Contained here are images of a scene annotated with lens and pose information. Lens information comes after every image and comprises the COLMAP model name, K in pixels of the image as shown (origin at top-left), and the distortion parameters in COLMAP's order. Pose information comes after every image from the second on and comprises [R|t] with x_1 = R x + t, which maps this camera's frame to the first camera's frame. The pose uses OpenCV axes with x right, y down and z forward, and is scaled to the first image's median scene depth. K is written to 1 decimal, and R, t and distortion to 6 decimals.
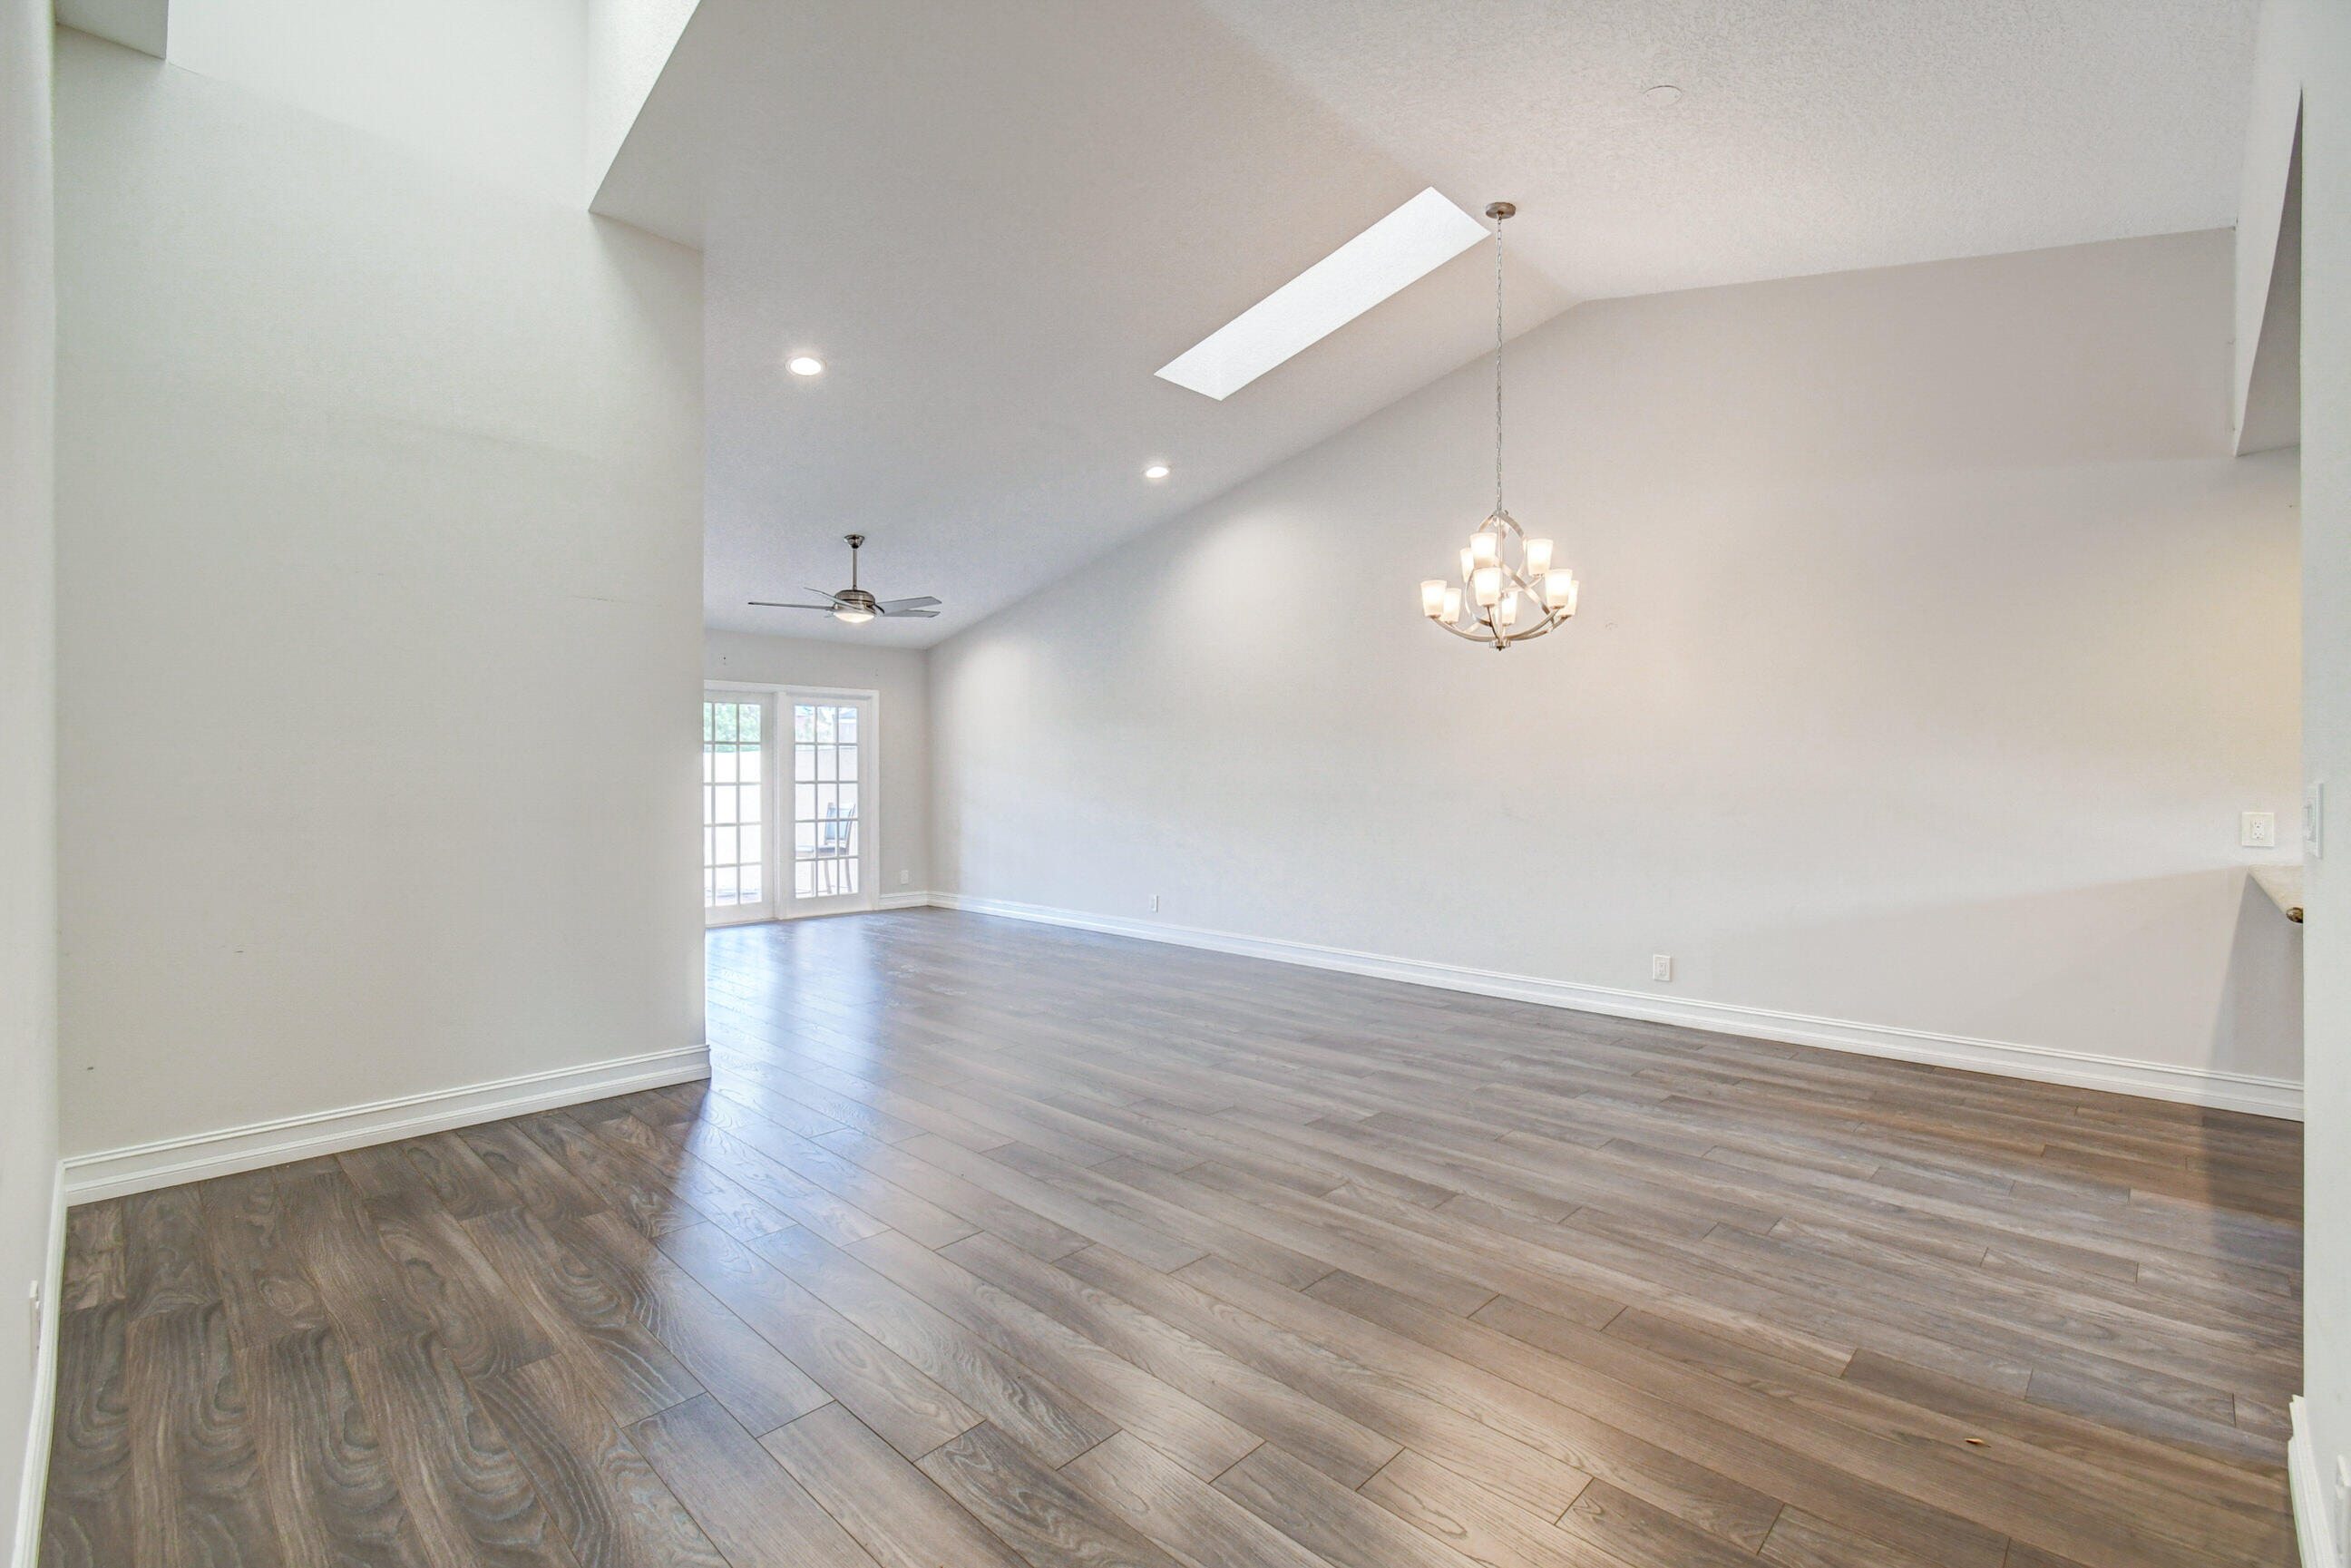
lens RADIAL K [[1032.8, 0, 1175.5], [0, 1032.8, 784.0], [0, 0, 1]] dist [0.000733, -0.000546]
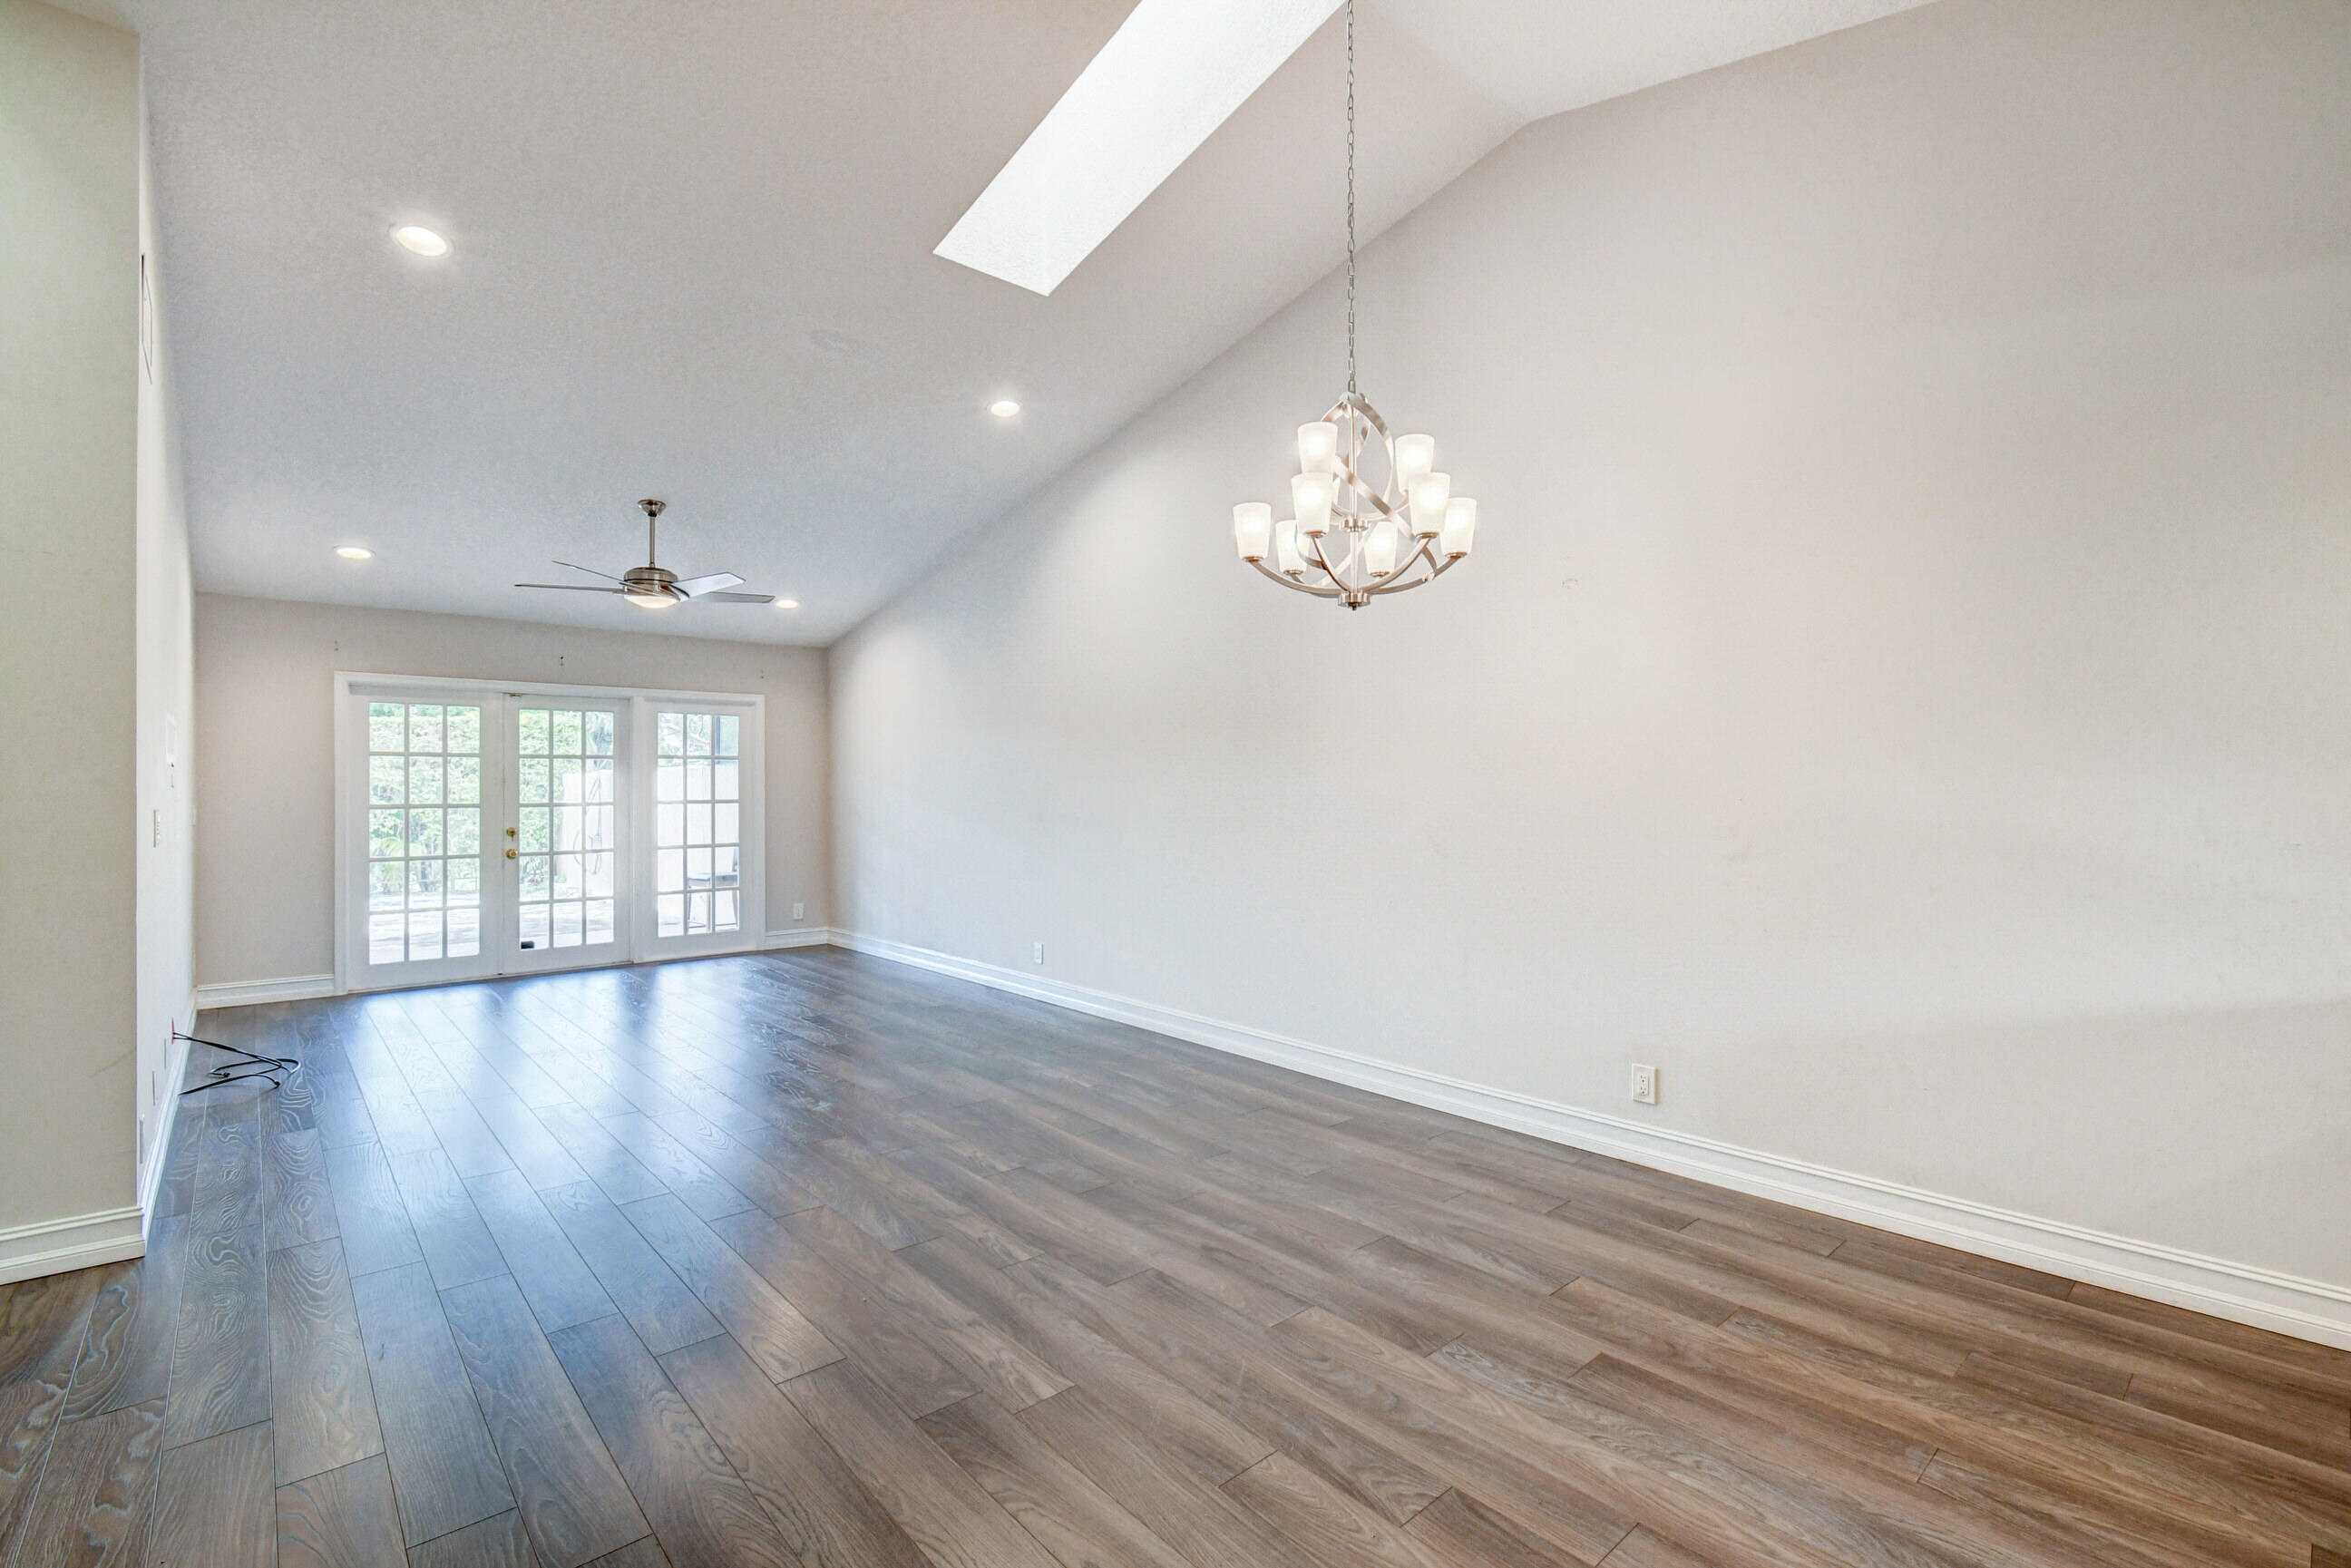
lens RADIAL K [[1034.0, 0, 1175.5], [0, 1034.0, 784.0], [0, 0, 1]] dist [-0.002236, -0.000399]
pose [[0.997435, -0.000792, -0.071578, 0.221036], [-0.000095, 0.999923, -0.012386, -0.011157], [0.071582, 0.012361, 0.997358, 0.309627]]
